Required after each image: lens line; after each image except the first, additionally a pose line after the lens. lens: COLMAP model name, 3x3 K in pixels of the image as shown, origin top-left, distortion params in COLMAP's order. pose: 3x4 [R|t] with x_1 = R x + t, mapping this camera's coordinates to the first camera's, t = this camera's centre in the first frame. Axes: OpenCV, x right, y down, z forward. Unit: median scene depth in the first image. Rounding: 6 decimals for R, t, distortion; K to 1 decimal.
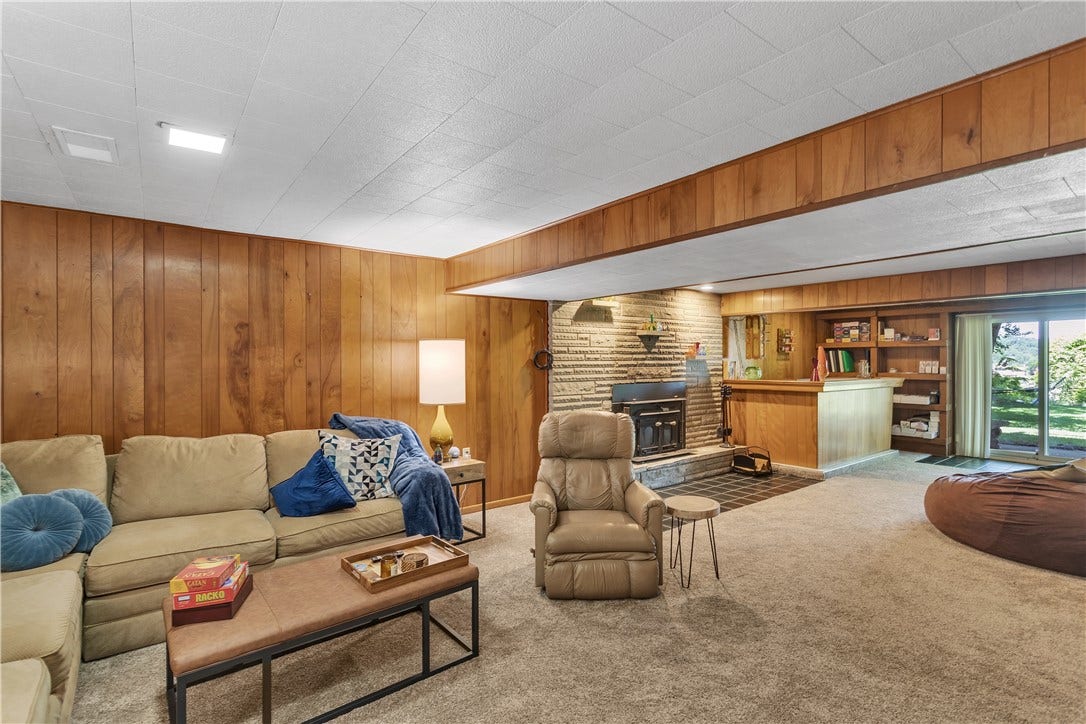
lens RADIAL K [[528.2, 0, 551.0], [0, 528.2, 357.4], [0, 0, 1]] dist [-0.013102, 0.000106]
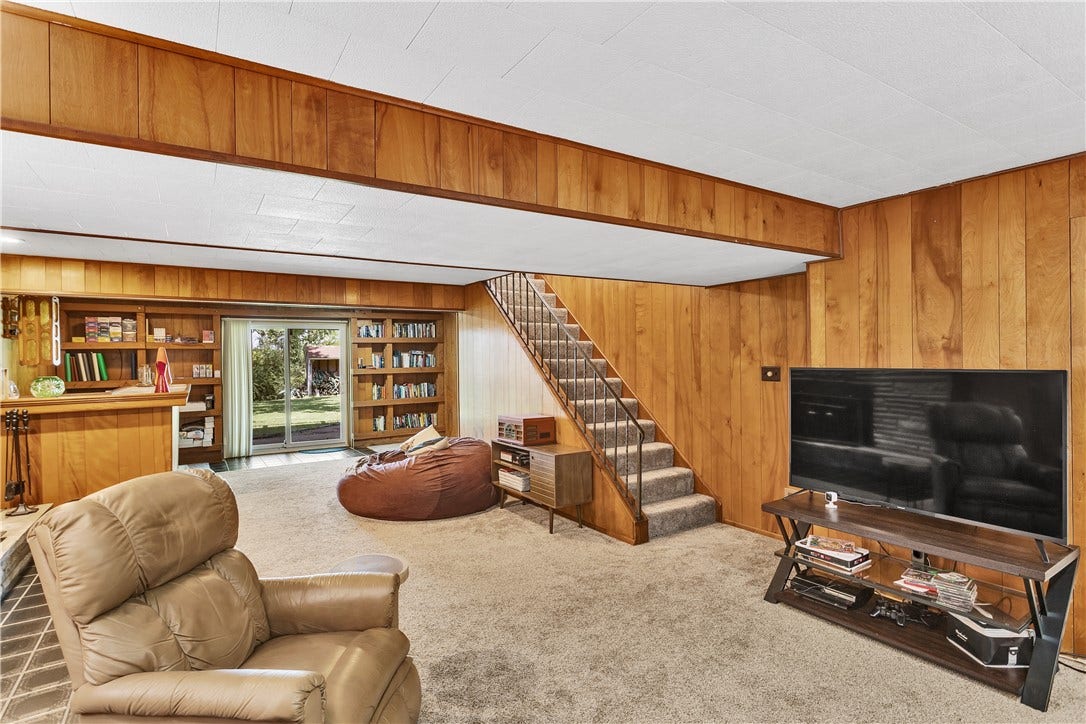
lens RADIAL K [[528.2, 0, 549.5], [0, 528.2, 361.0], [0, 0, 1]] dist [-0.013102, 0.000106]
pose [[0.080265, -0.008458, 0.996738, -0.257516], [0.009104, 0.999929, 0.007752, -0.001676], [-0.996732, 0.008452, 0.080336, 0.440504]]
